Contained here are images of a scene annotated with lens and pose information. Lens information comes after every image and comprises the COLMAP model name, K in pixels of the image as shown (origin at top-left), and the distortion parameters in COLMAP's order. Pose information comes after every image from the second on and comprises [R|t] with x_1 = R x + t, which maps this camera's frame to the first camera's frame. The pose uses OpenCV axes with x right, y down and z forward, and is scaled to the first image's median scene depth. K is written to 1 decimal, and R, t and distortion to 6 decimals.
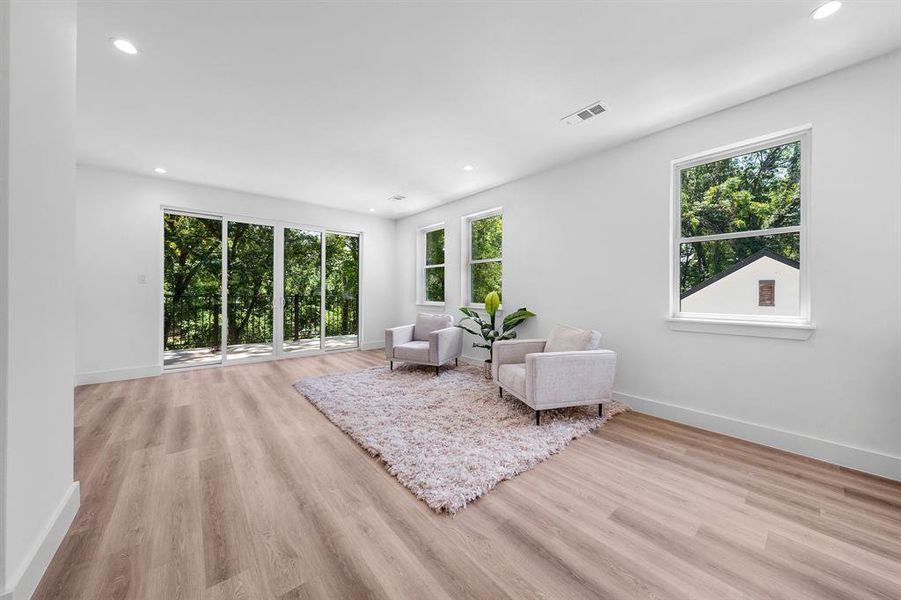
lens RADIAL K [[315.6, 0, 450.1], [0, 315.6, 292.7], [0, 0, 1]] dist [0.002647, -0.000503]
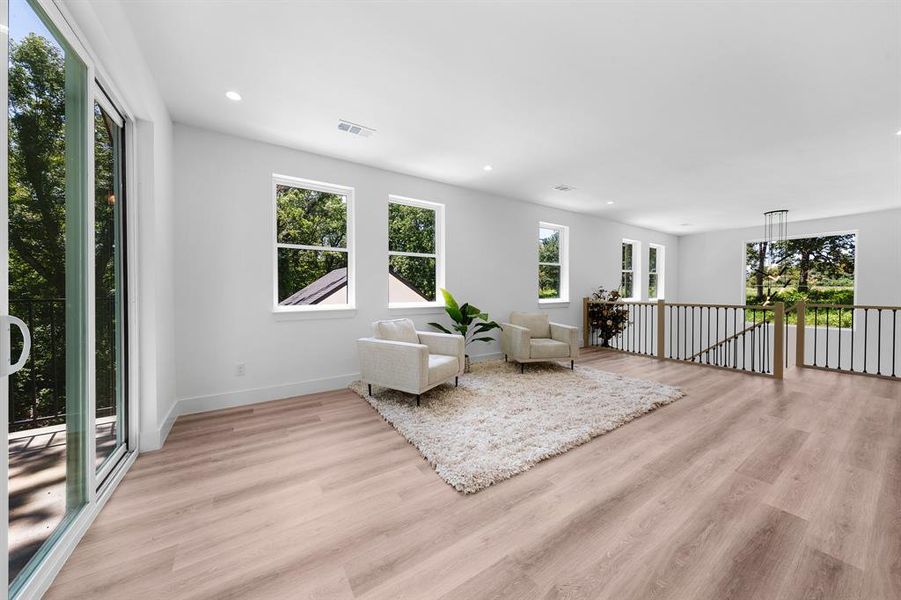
lens RADIAL K [[315.6, 0, 452.3], [0, 315.6, 296.9], [0, 0, 1]] dist [0.002647, -0.000503]
pose [[0.094143, -0.025381, 0.995235, -1.550366], [0.001893, 0.999678, 0.025315, -0.007050], [-0.995557, -0.000499, 0.094161, 1.608377]]
